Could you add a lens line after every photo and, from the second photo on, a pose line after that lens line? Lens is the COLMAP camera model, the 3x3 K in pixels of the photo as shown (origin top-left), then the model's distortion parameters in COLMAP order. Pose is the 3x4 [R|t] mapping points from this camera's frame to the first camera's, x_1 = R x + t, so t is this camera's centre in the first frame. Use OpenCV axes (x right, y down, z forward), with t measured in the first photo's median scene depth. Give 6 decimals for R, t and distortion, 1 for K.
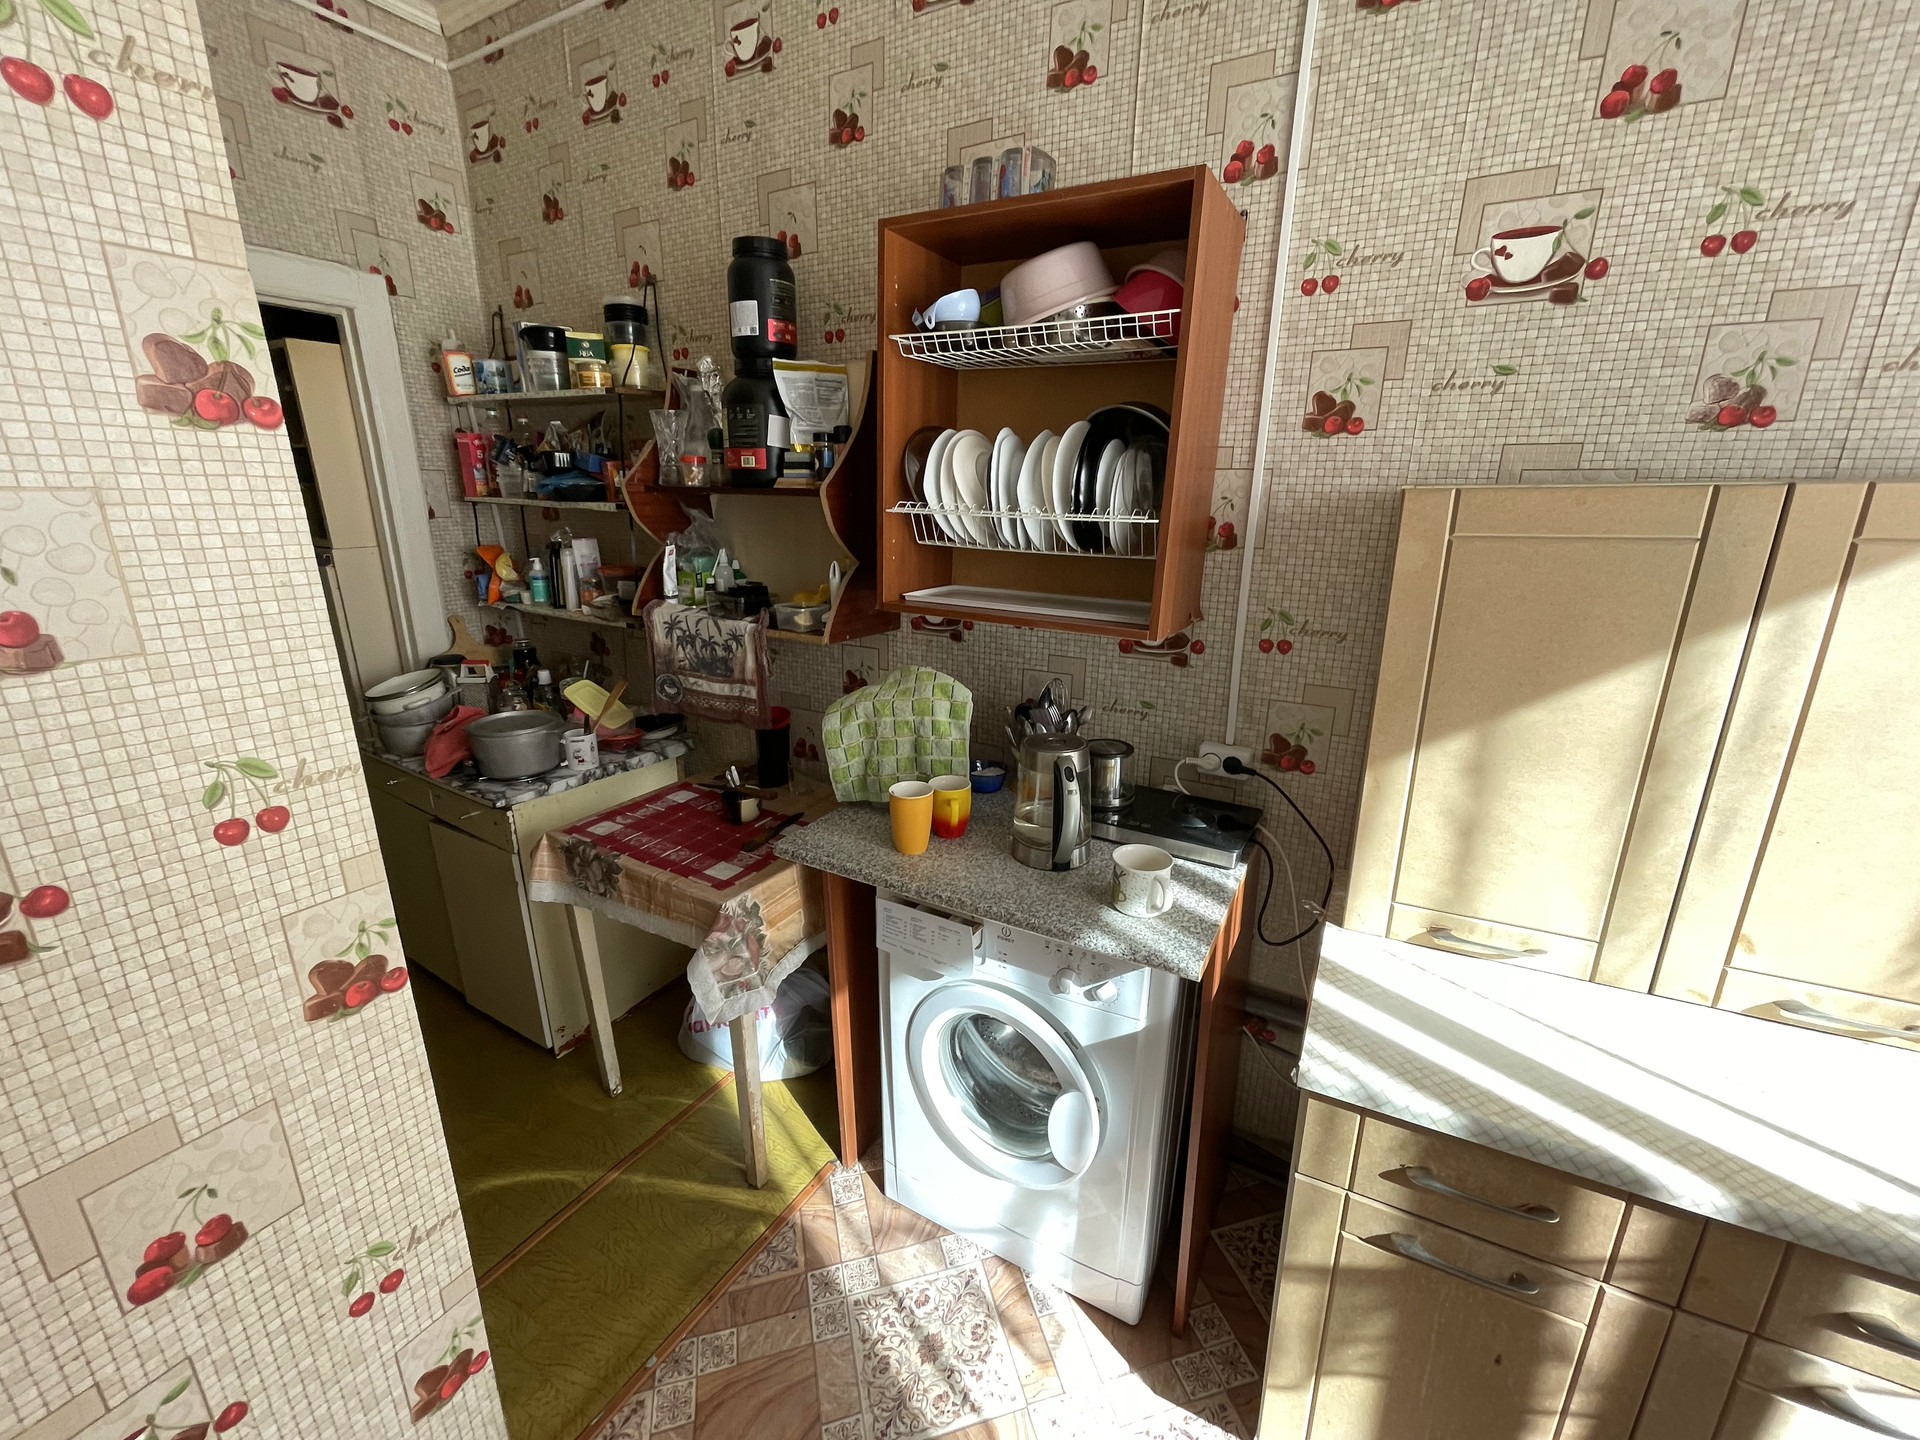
lens RADIAL K [[790.2, 0, 960.1], [0, 790.2, 730.8], [0, 0, 1]] dist [-0.004121, 0.001748]
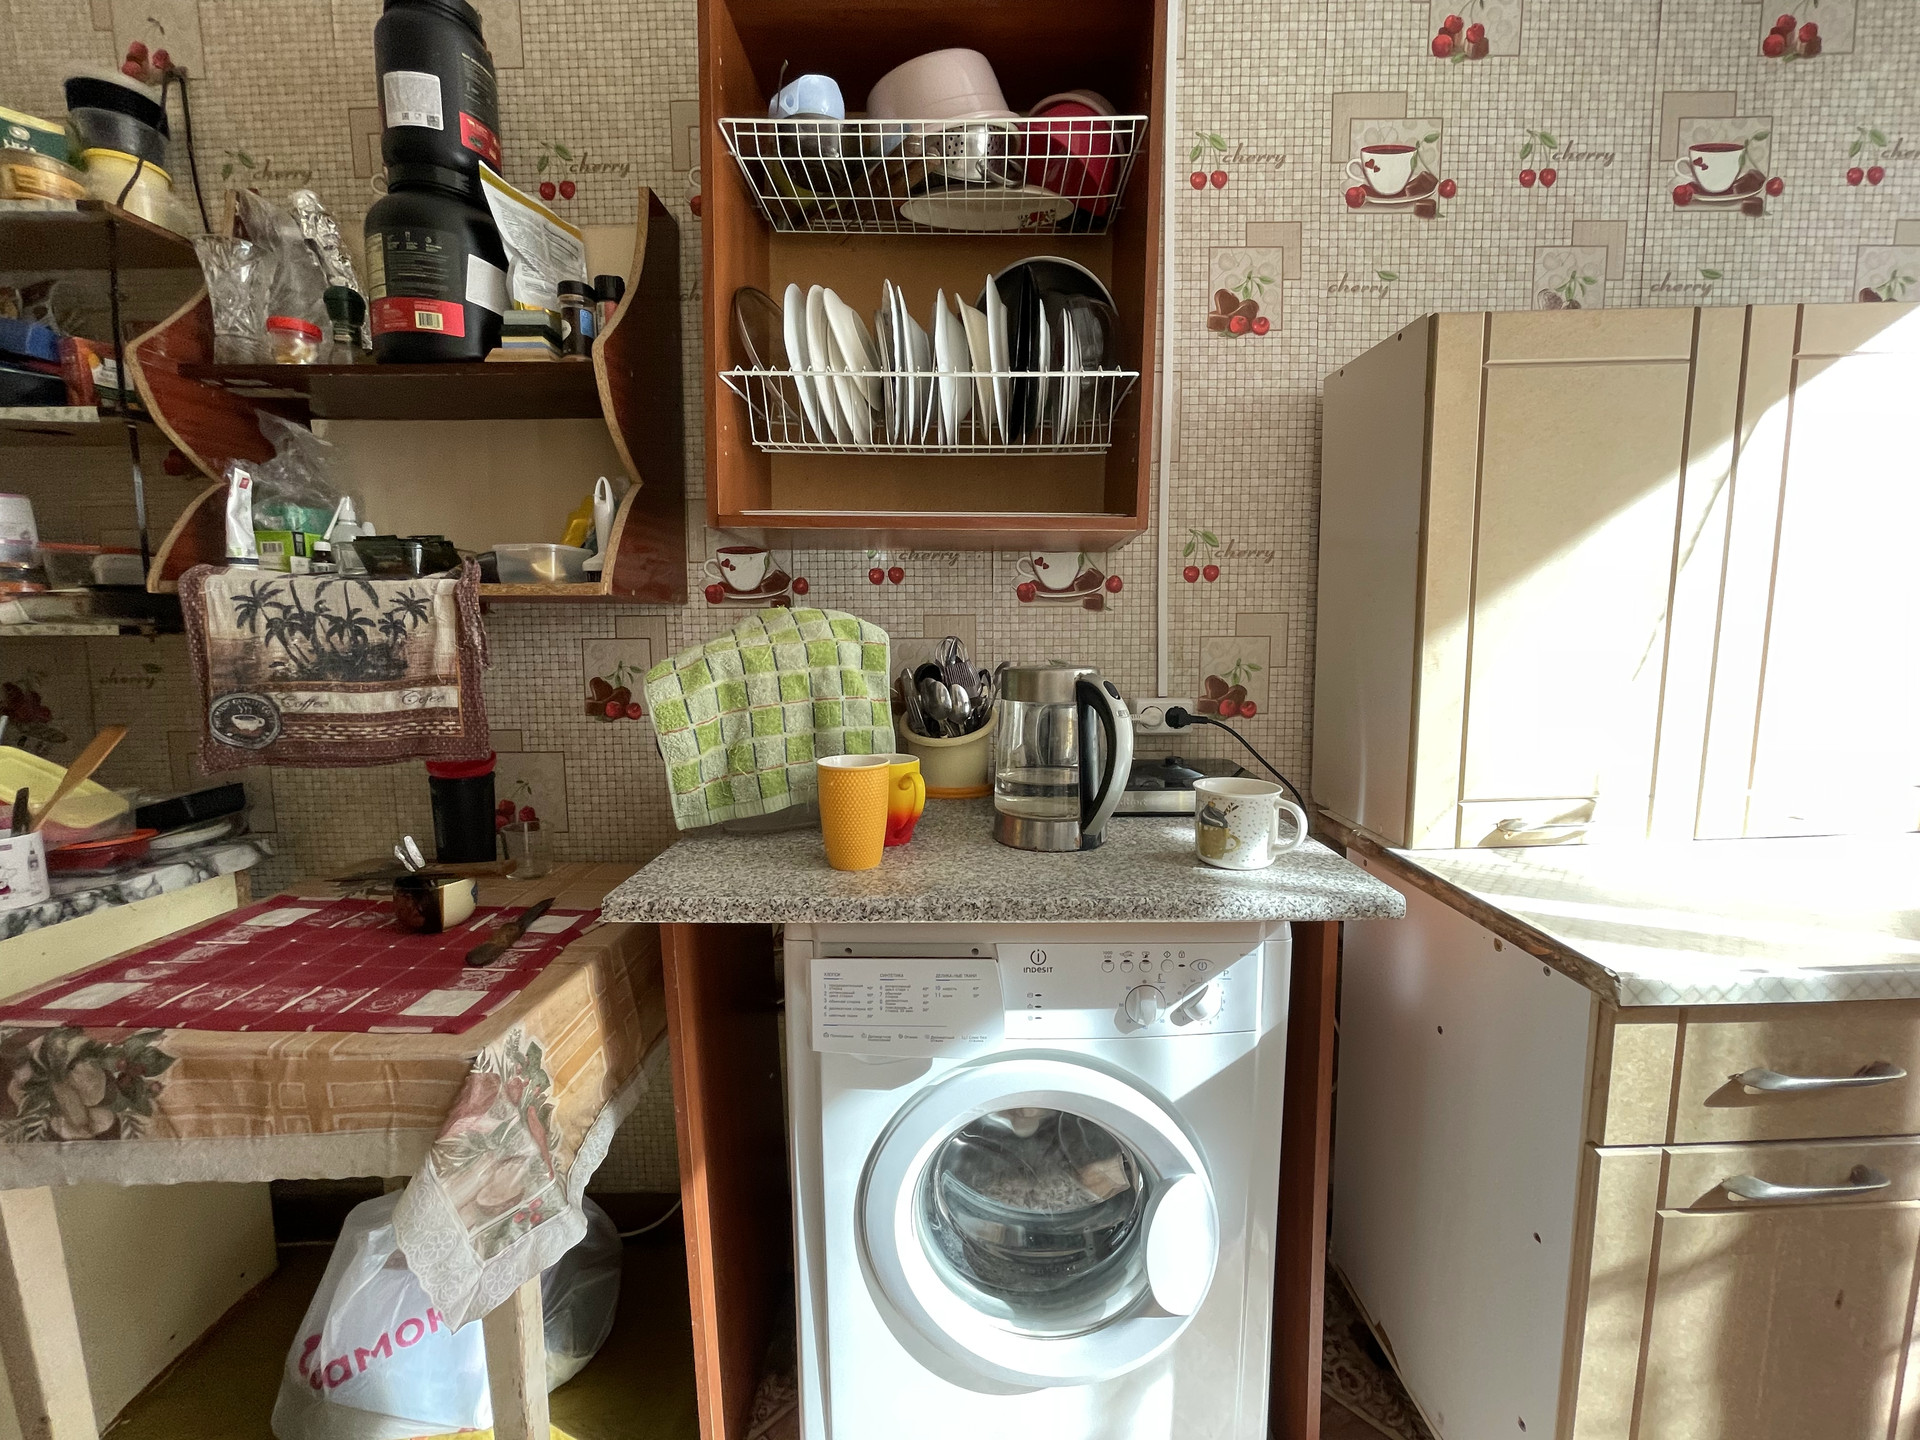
lens RADIAL K [[790.2, 0, 973.6], [0, 790.2, 722.2], [0, 0, 1]] dist [-0.004121, 0.001748]
pose [[0.871739, -0.073363, 0.484447, -0.251531], [0.156112, 0.978786, -0.132692, 0.128411], [-0.464435, 0.191301, 0.864699, 0.384041]]
